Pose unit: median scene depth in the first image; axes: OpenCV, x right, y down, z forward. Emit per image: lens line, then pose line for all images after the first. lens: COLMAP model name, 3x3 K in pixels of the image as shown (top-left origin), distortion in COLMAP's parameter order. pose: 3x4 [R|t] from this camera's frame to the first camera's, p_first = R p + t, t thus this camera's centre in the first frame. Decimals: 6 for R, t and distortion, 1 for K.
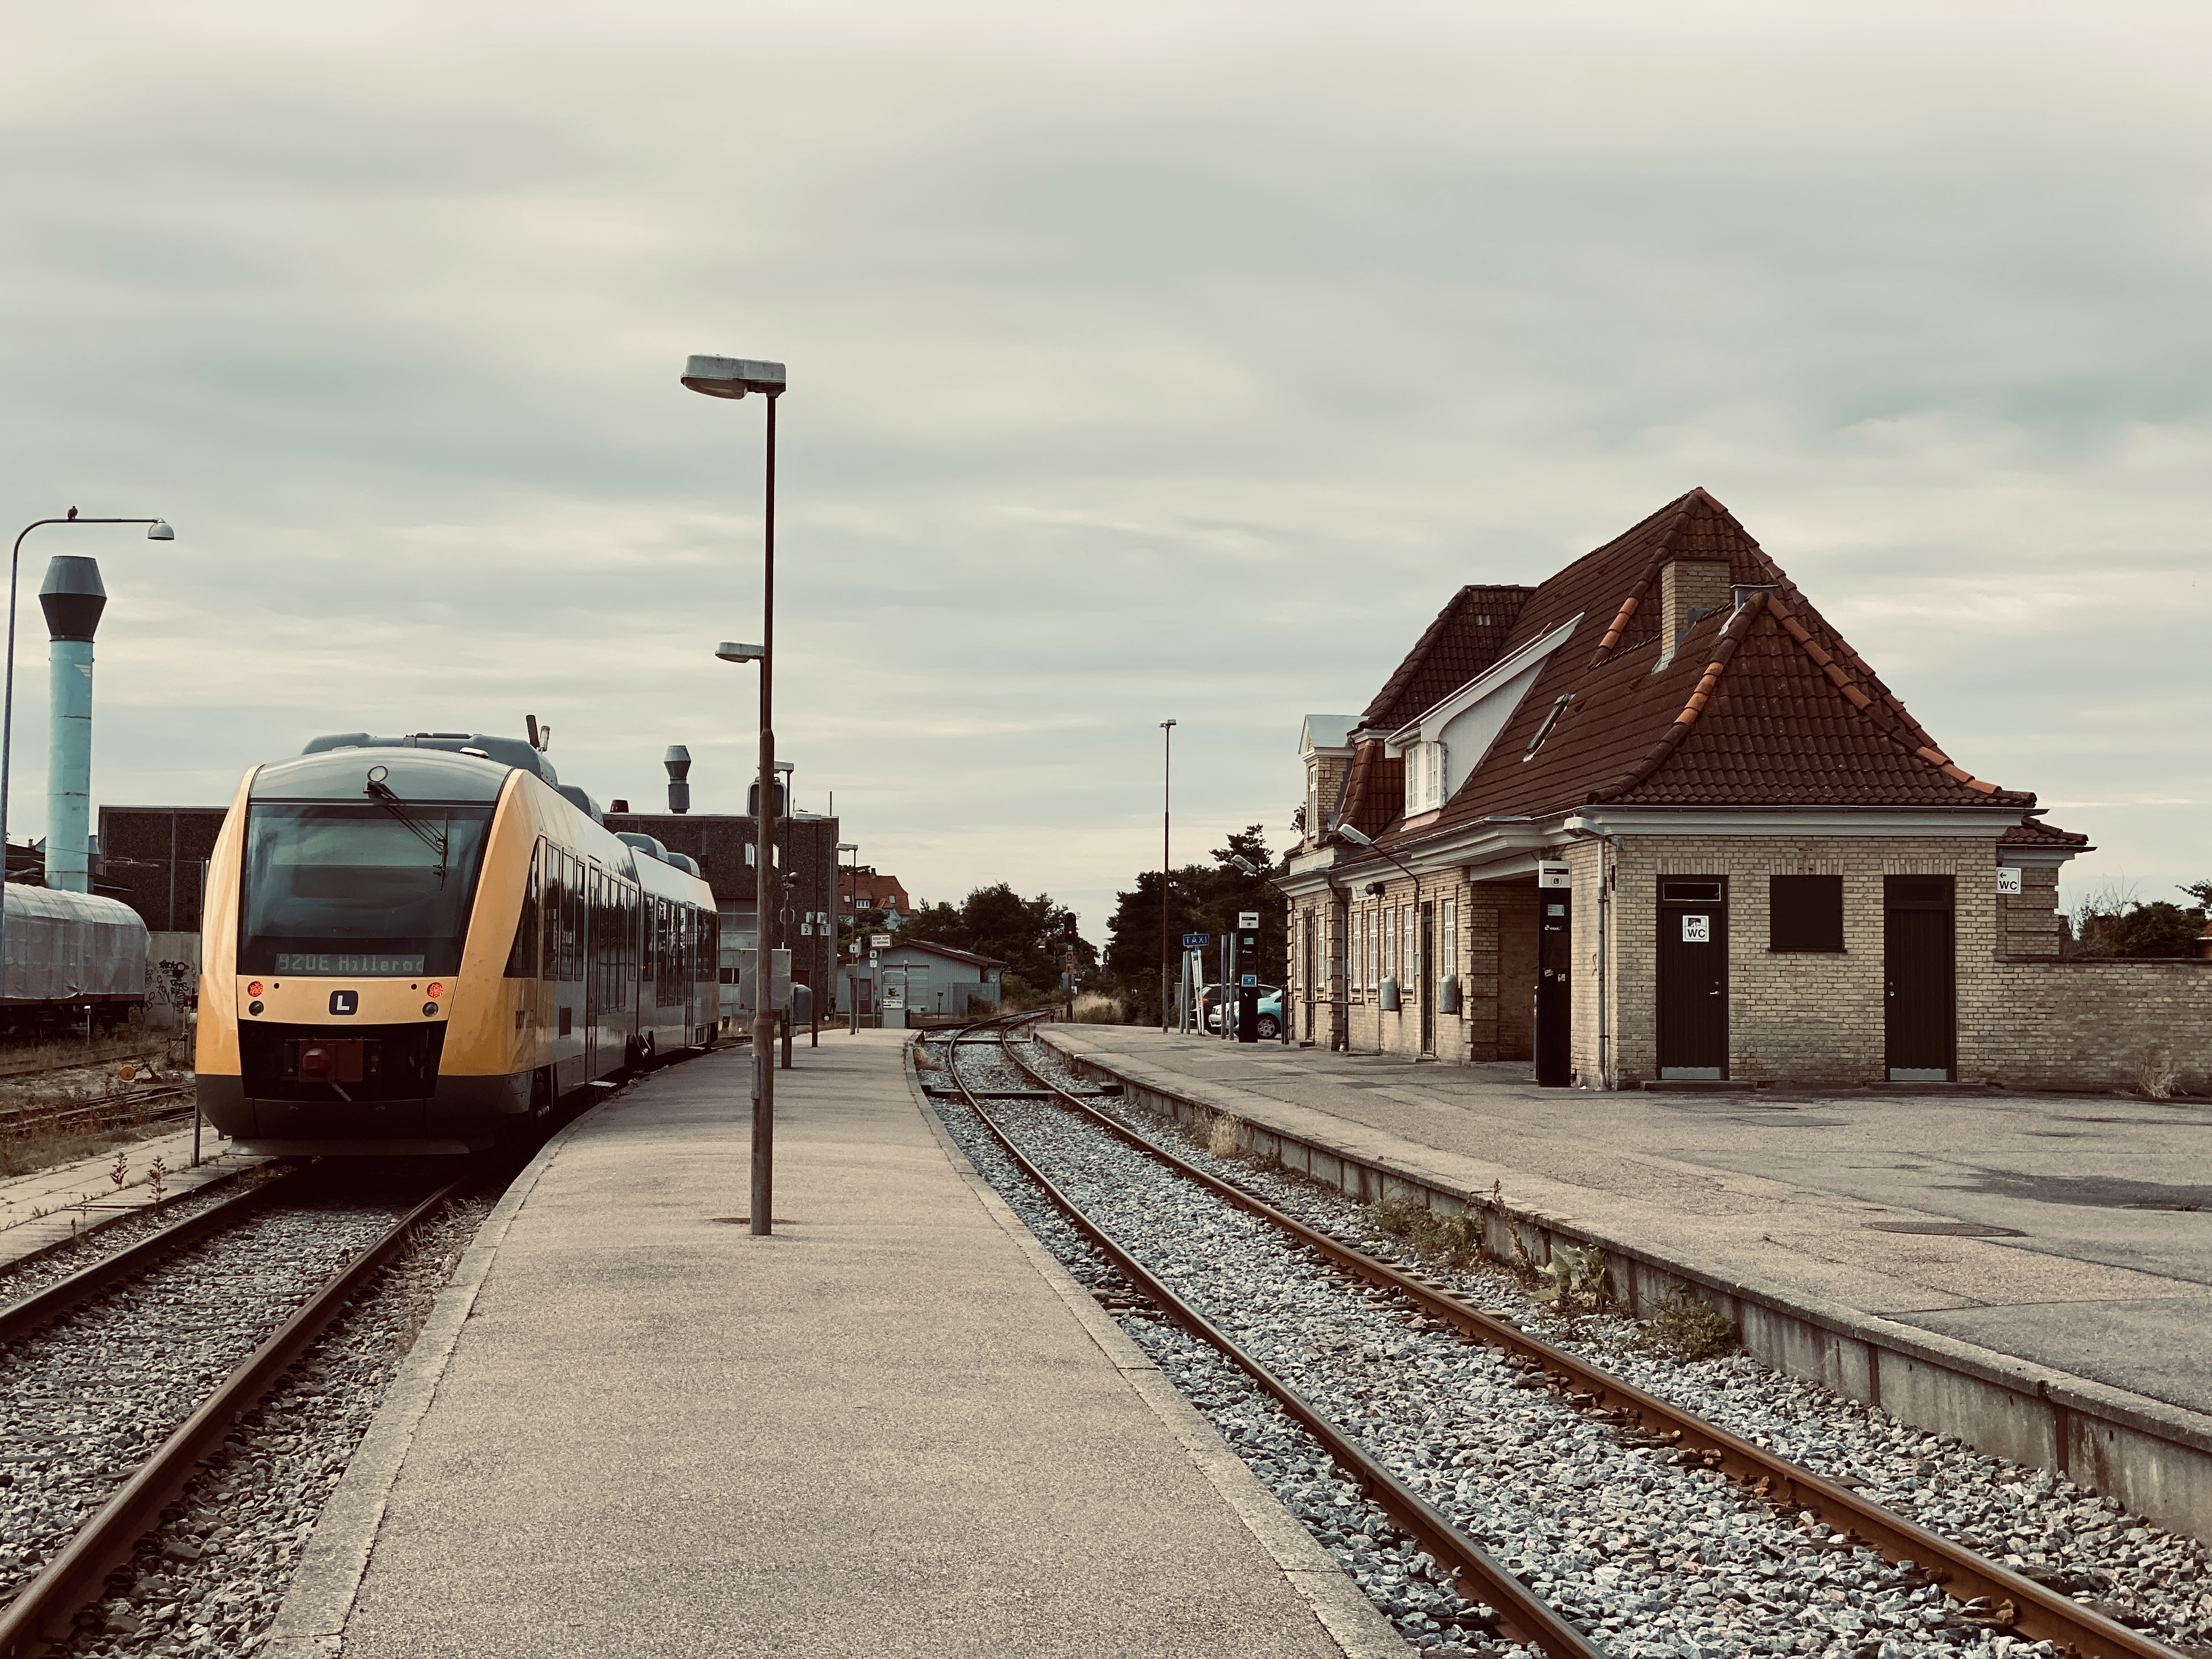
lens RADIAL K [[3478.6, 0, 1100.9], [0, 3478.6, 780.3], [0, 0, 1]] dist [0.093001, 0.273252]
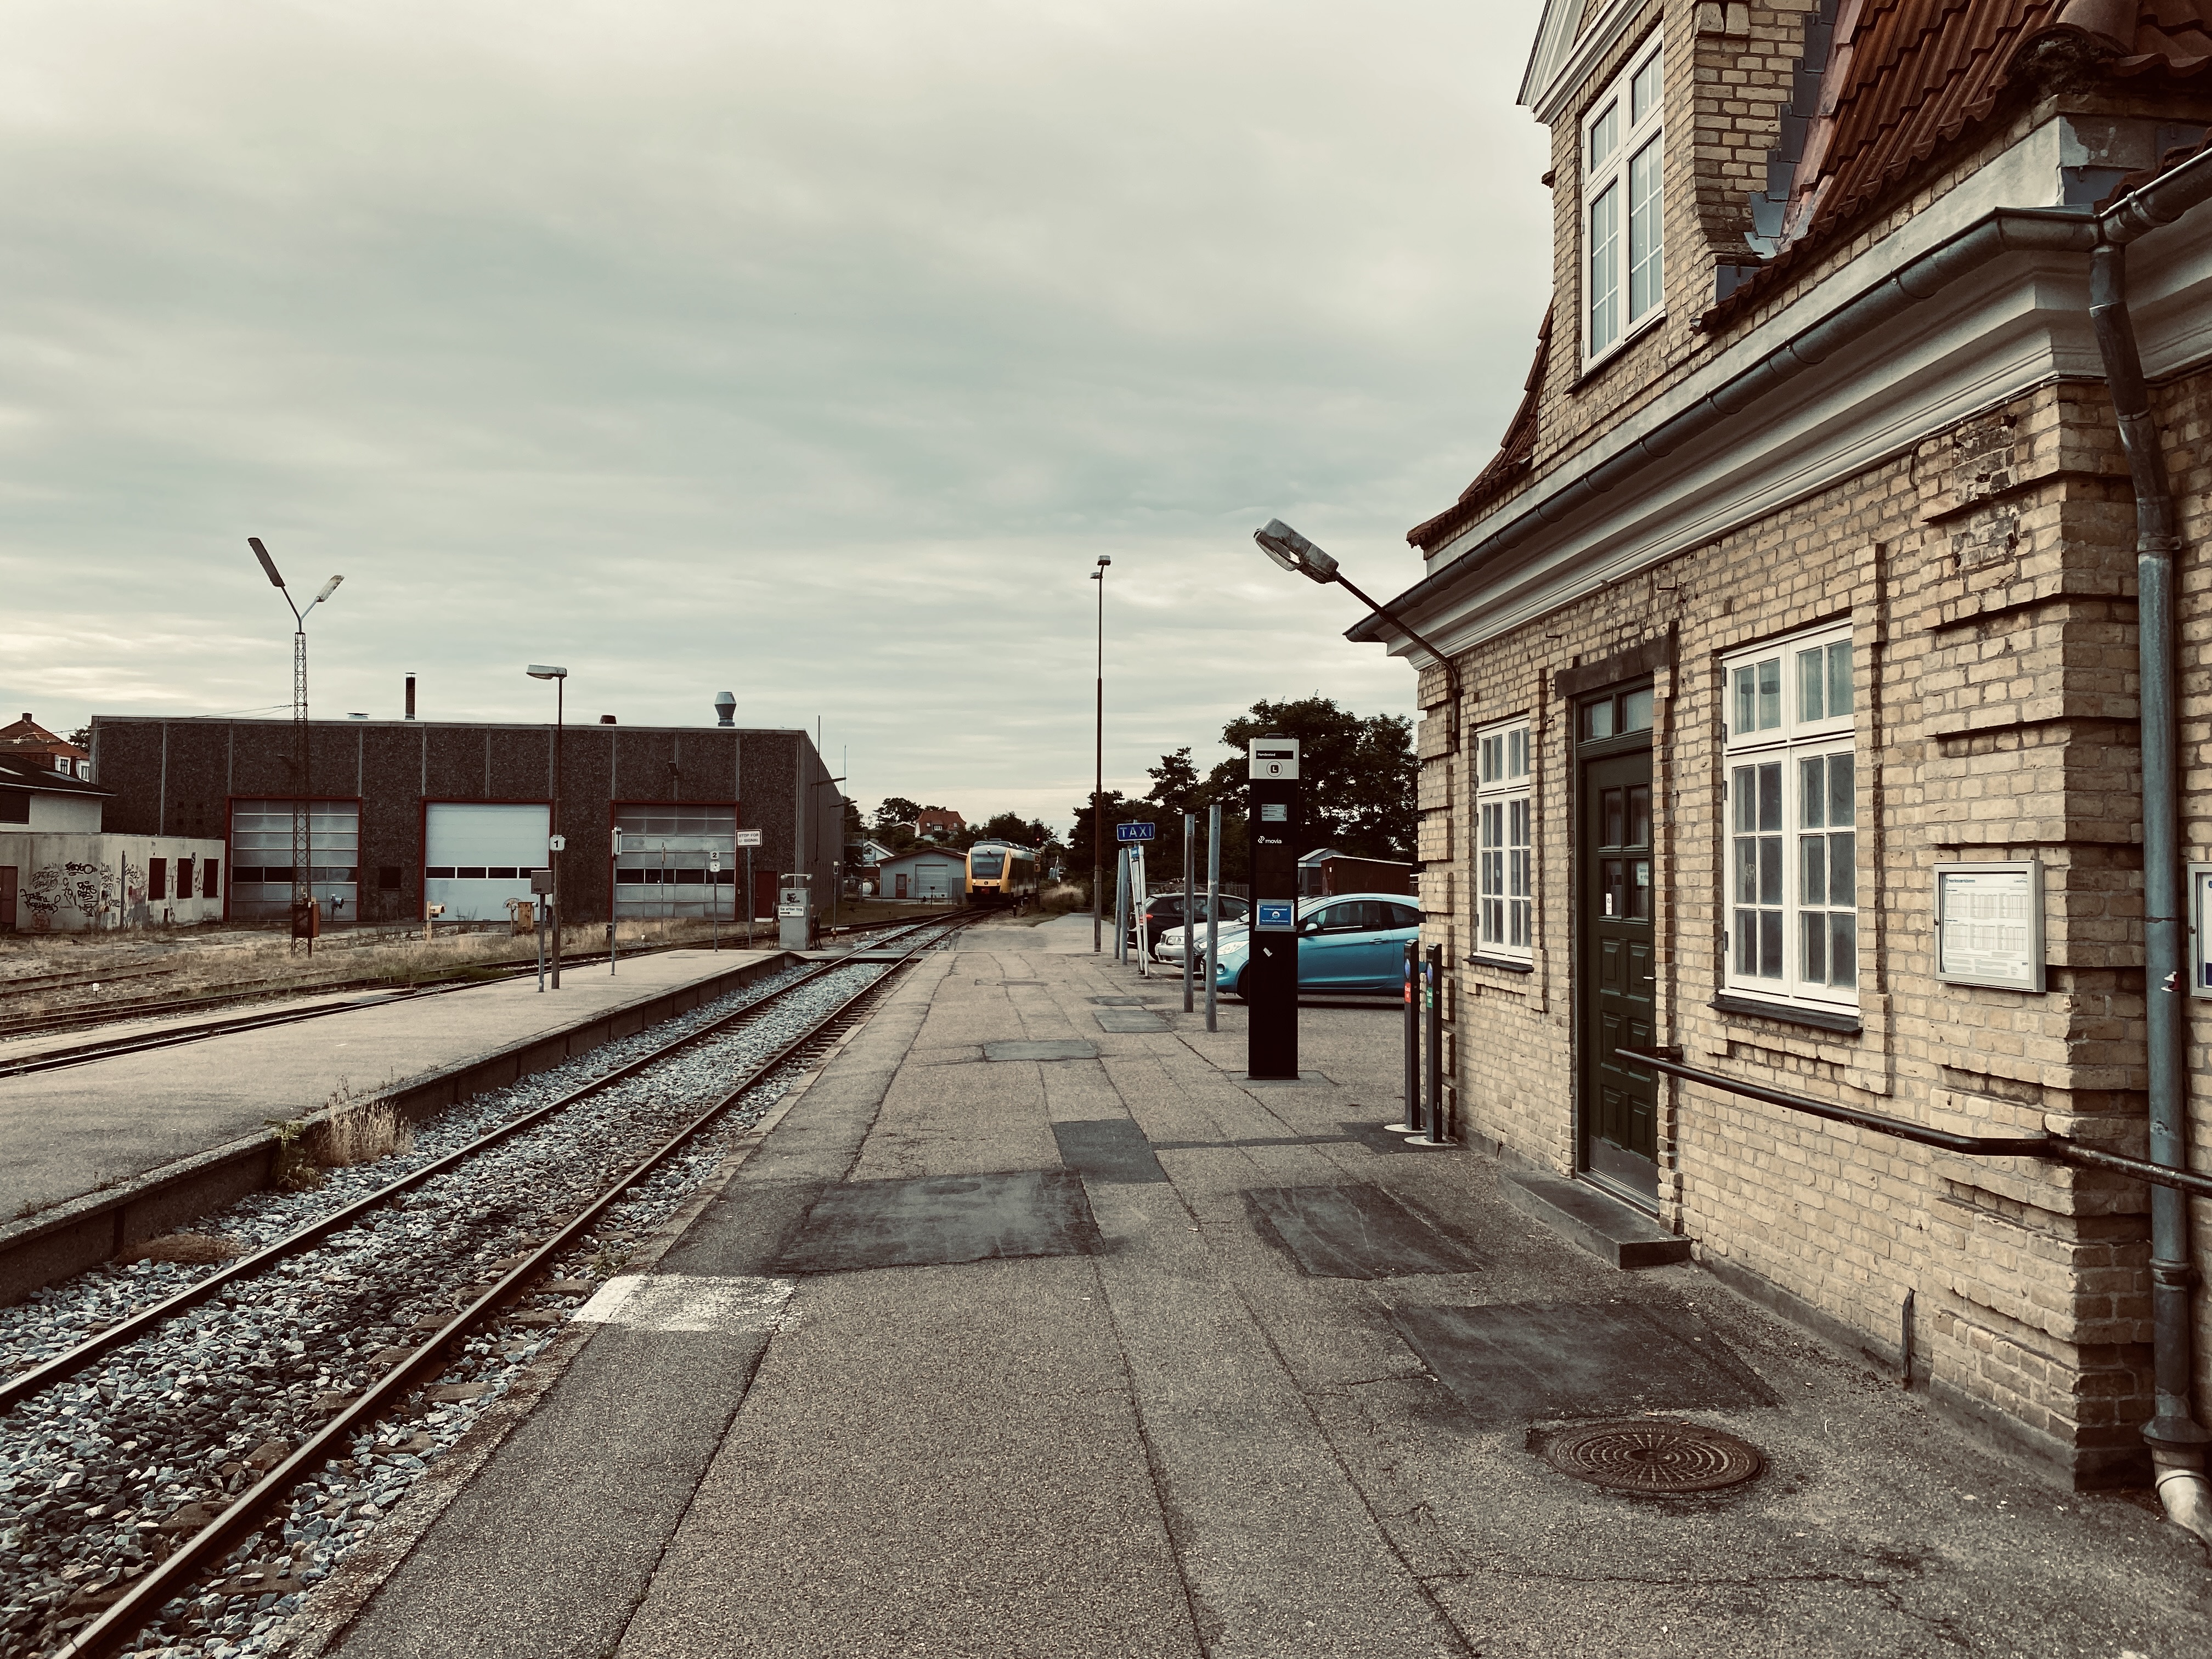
lens RADIAL K [[1587.5, 0, 1011.1], [0, 1587.5, 795.0], [0, 0, 1]] dist [-0.009388, -0.006561]
pose [[0.998730, -0.004634, -0.050172, 0.038220], [0.005159, 0.999933, 0.010353, 0.072312], [0.050121, -0.010599, 0.998687, 1.411538]]
